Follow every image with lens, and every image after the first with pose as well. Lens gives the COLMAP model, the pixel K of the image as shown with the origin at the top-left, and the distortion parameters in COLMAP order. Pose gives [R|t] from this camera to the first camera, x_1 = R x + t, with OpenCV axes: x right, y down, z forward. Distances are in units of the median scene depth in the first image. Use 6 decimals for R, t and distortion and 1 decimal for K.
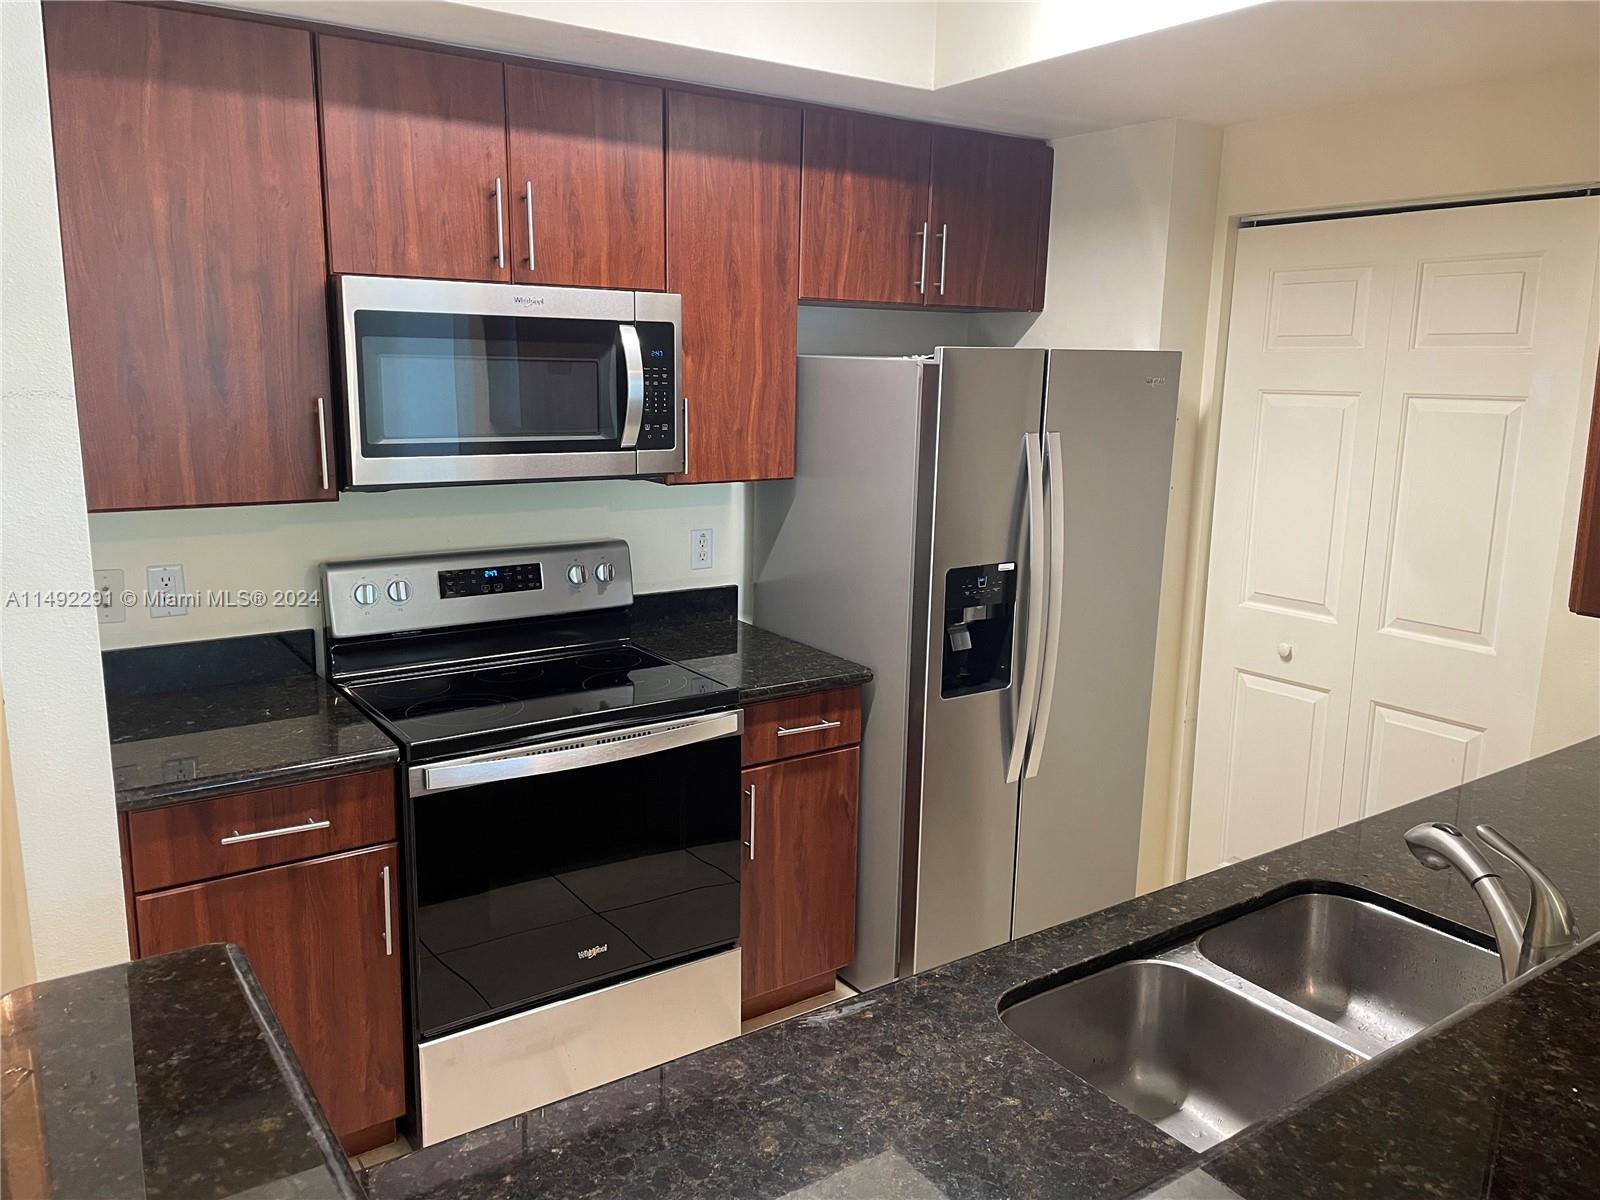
lens RADIAL K [[1193.0, 0, 797.7], [0, 1193.0, 591.2], [0, 0, 1]] dist [0.050273, -0.054707]
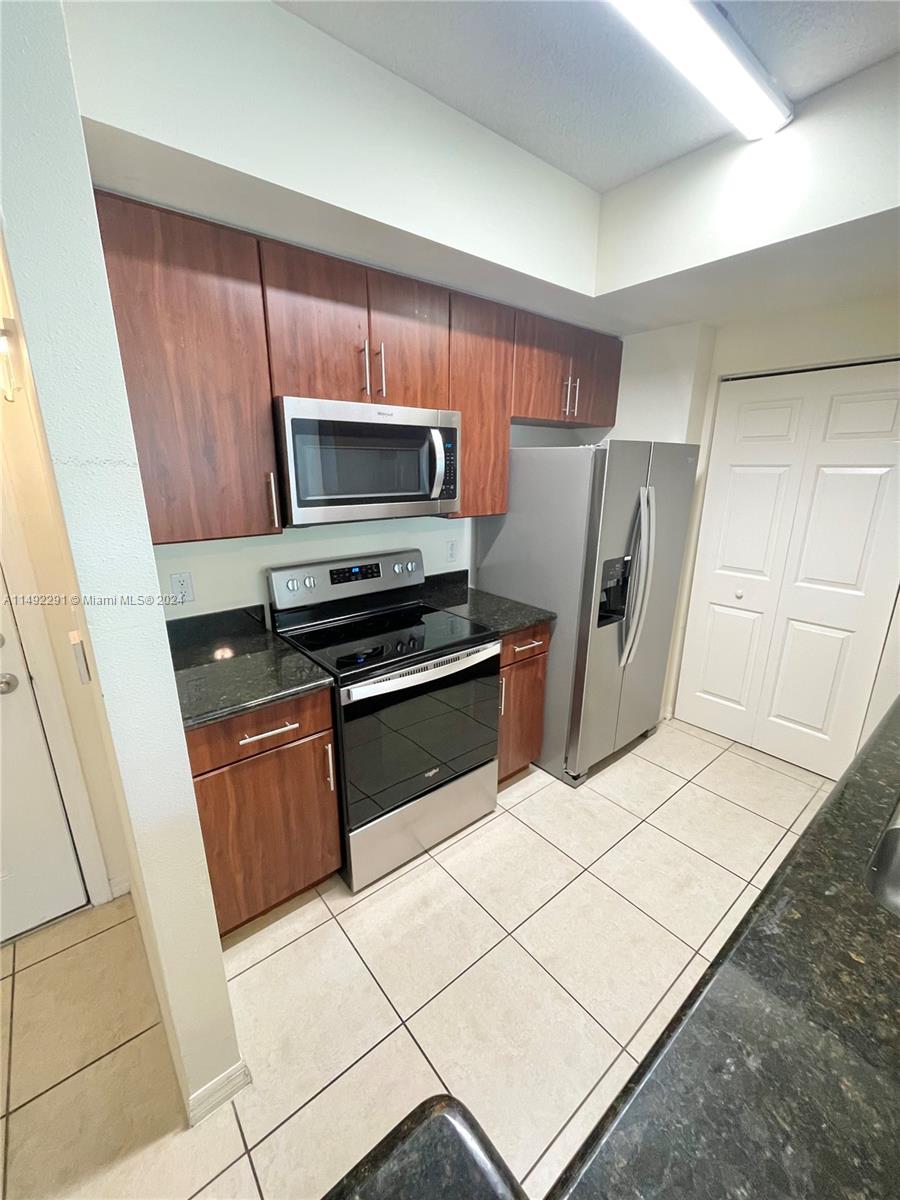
lens RADIAL K [[481.2, 0, 447.0], [0, 481.2, 603.0], [0, 0, 1]] dist [-0.008377, 0.002088]
pose [[0.996943, -0.035430, 0.069635, -0.176728], [0.028988, 0.995389, 0.091437, -0.028833], [-0.072553, -0.089139, 0.993373, 0.256612]]
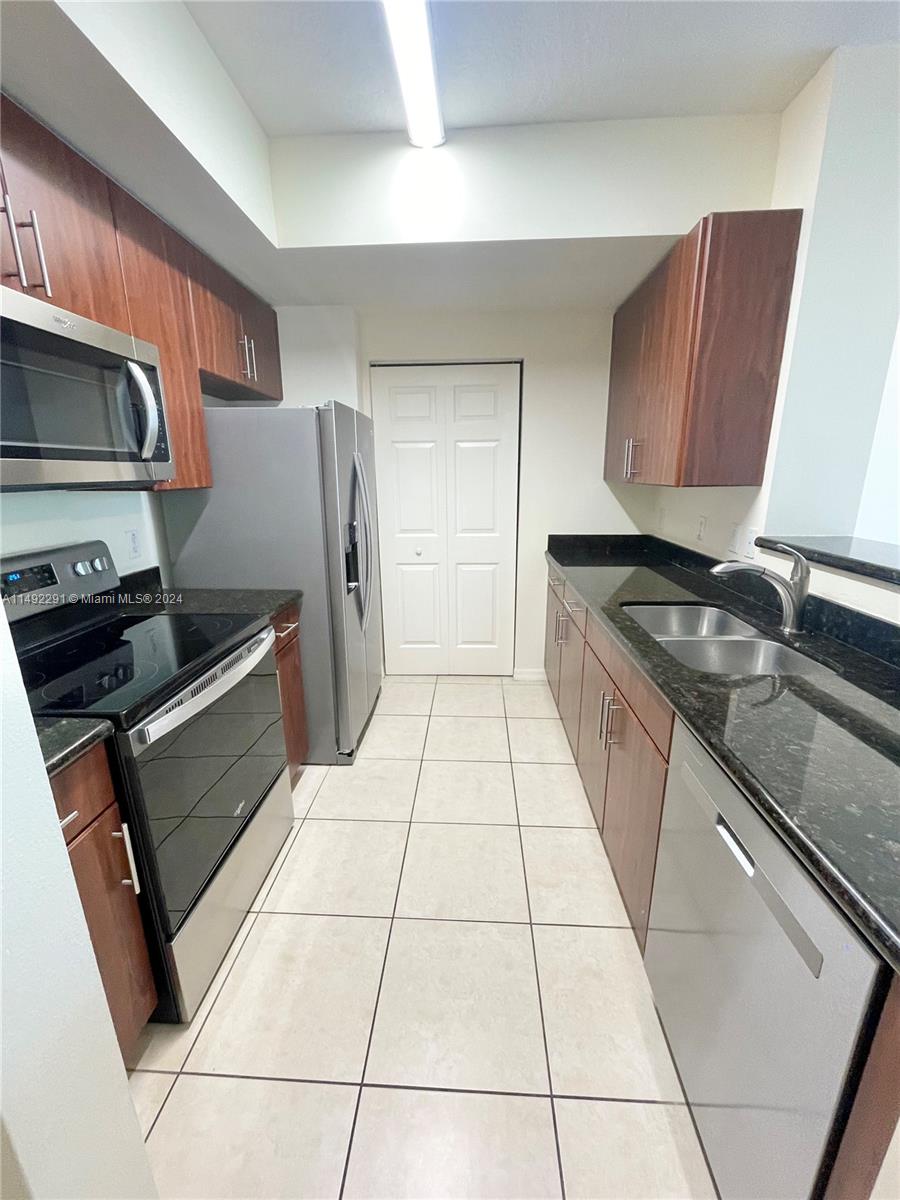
lens RADIAL K [[481.2, 0, 450.1], [0, 481.2, 602.6], [0, 0, 1]] dist [-0.008377, 0.002088]
pose [[0.612260, -0.229977, 0.756471, -0.370840], [0.166855, 0.972798, 0.160697, 0.005581], [-0.772850, 0.027832, 0.633978, 0.395177]]
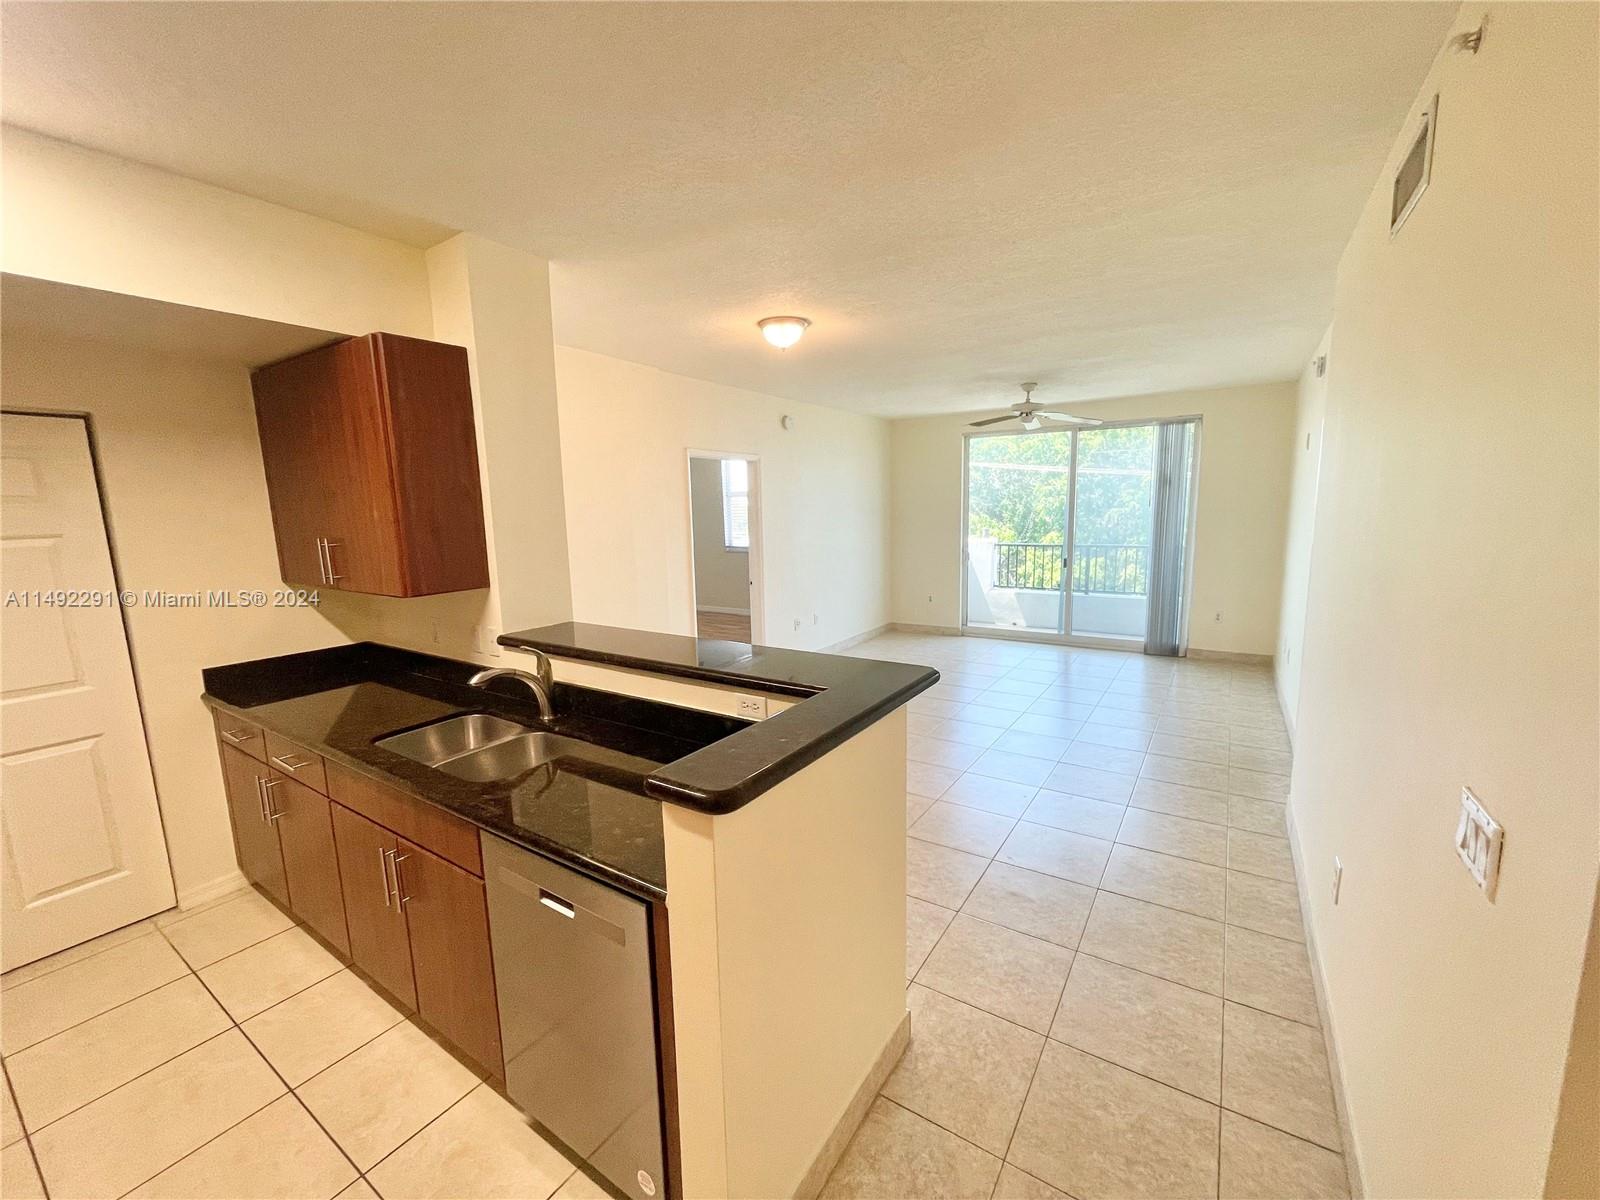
lens RADIAL K [[641.6, 0, 793.5], [0, 641.6, 601.9], [0, 0, 1]] dist [-0.008377, 0.002088]
pose [[-0.364407, -0.145128, 0.919862, -0.626237], [0.194646, 0.954093, 0.227639, -0.099428], [-0.910670, 0.262001, -0.319430, 0.377128]]
